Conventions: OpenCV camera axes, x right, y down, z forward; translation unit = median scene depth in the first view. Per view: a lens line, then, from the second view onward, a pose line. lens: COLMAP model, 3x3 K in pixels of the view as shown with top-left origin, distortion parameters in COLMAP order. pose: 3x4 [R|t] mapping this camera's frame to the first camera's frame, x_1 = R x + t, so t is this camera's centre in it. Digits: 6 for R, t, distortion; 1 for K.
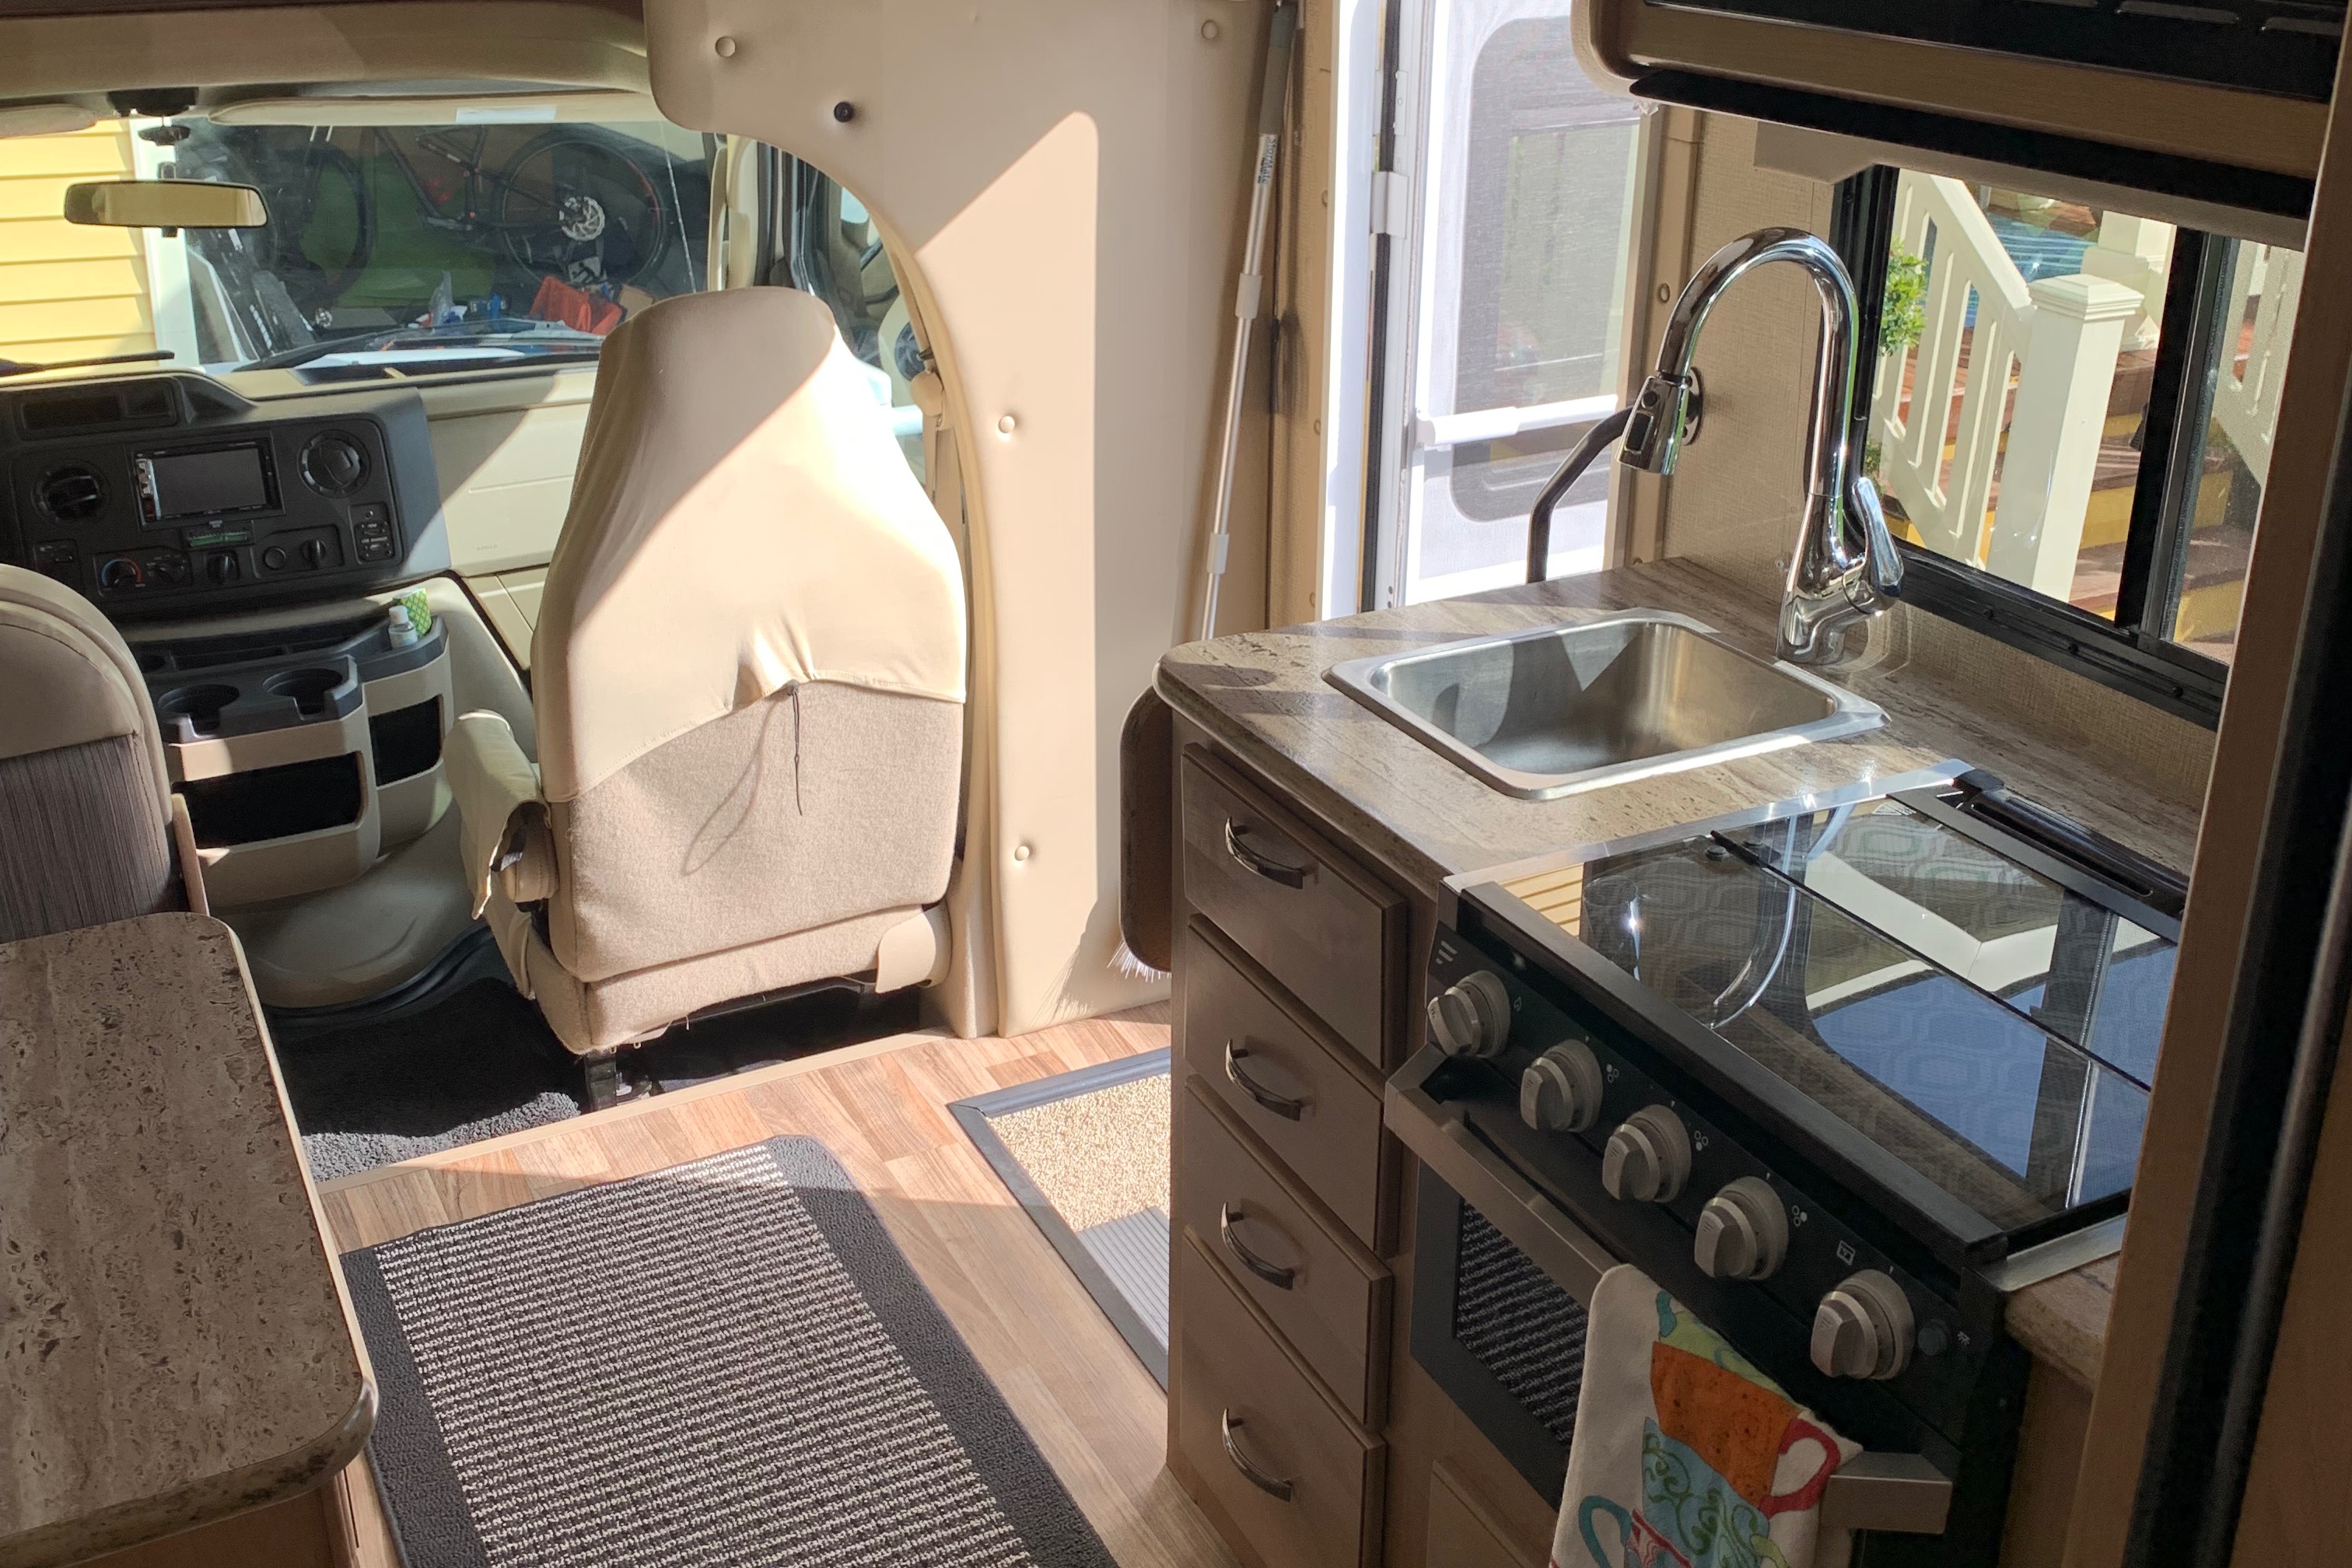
lens RADIAL K [[2350.3, 0, 1176.0], [0, 2350.3, 784.0], [0, 0, 1]] dist [0.007059, -0.023222]
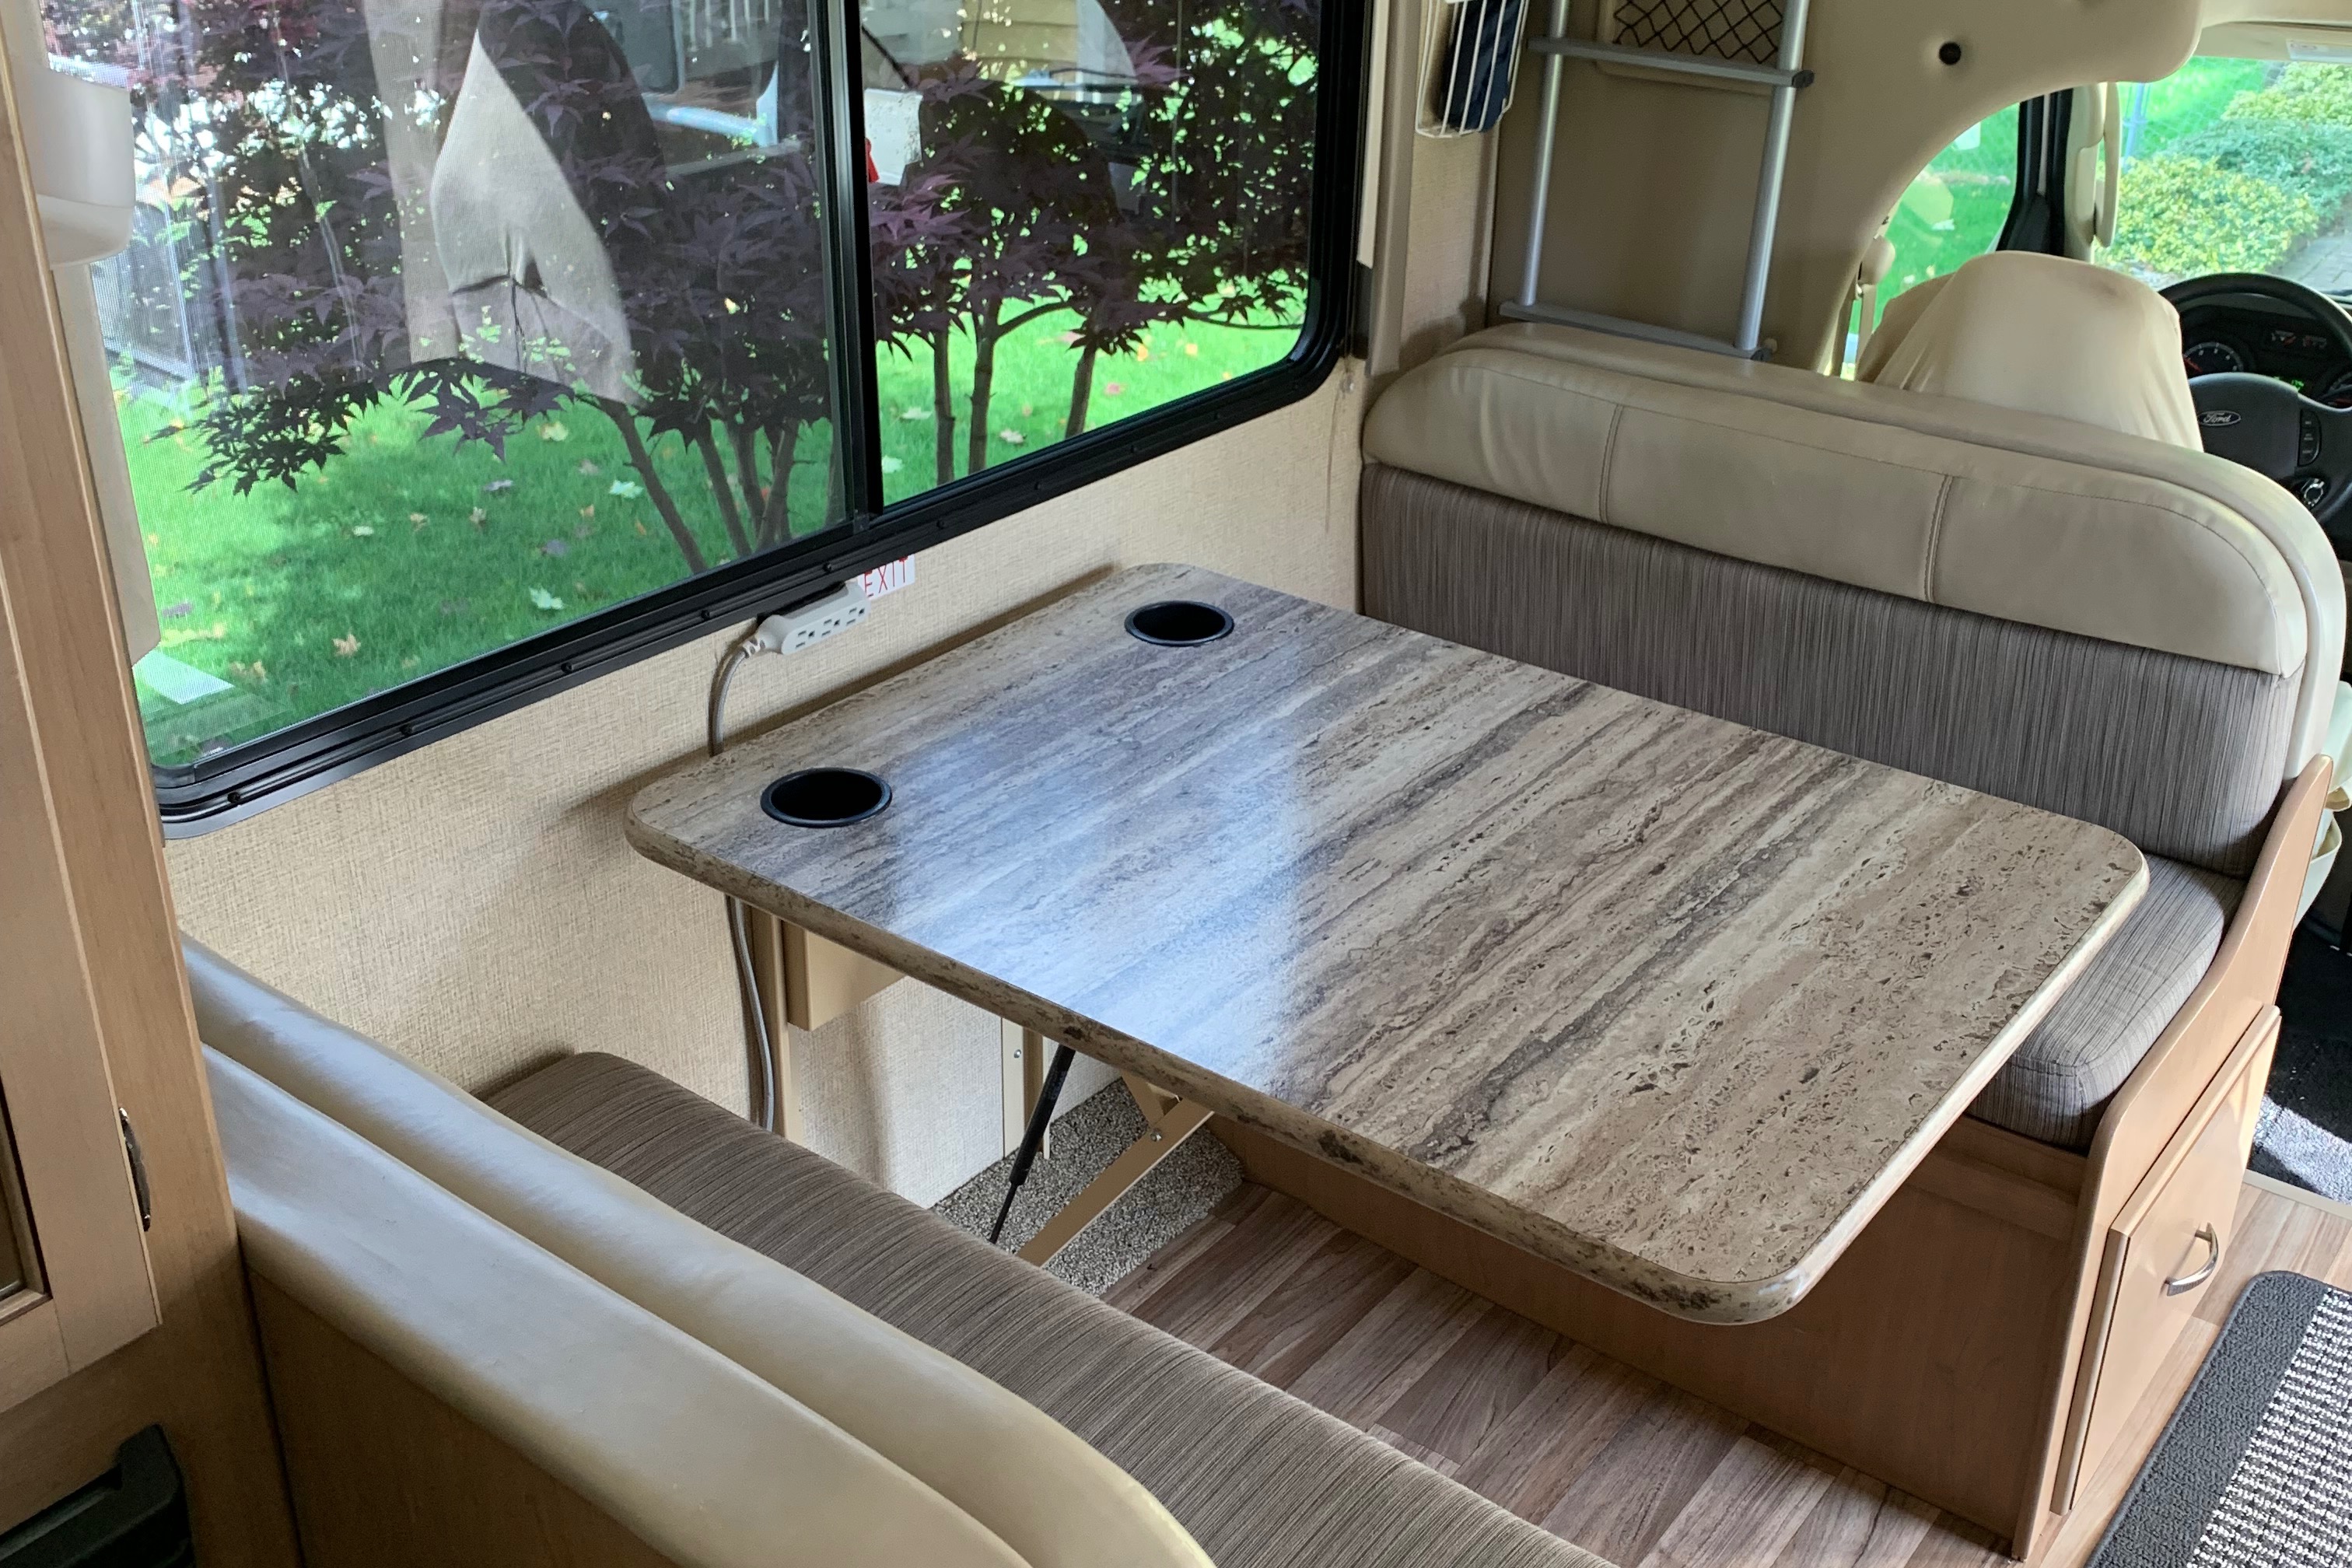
lens RADIAL K [[2350.3, 0, 1176.0], [0, 2350.3, 784.0], [0, 0, 1]] dist [0.007059, -0.023222]
pose [[0.435545, 0.406607, -0.803101, 0.139680], [-0.375414, 0.892927, 0.248488, -0.044594], [0.818147, 0.193267, 0.541556, 0.094940]]
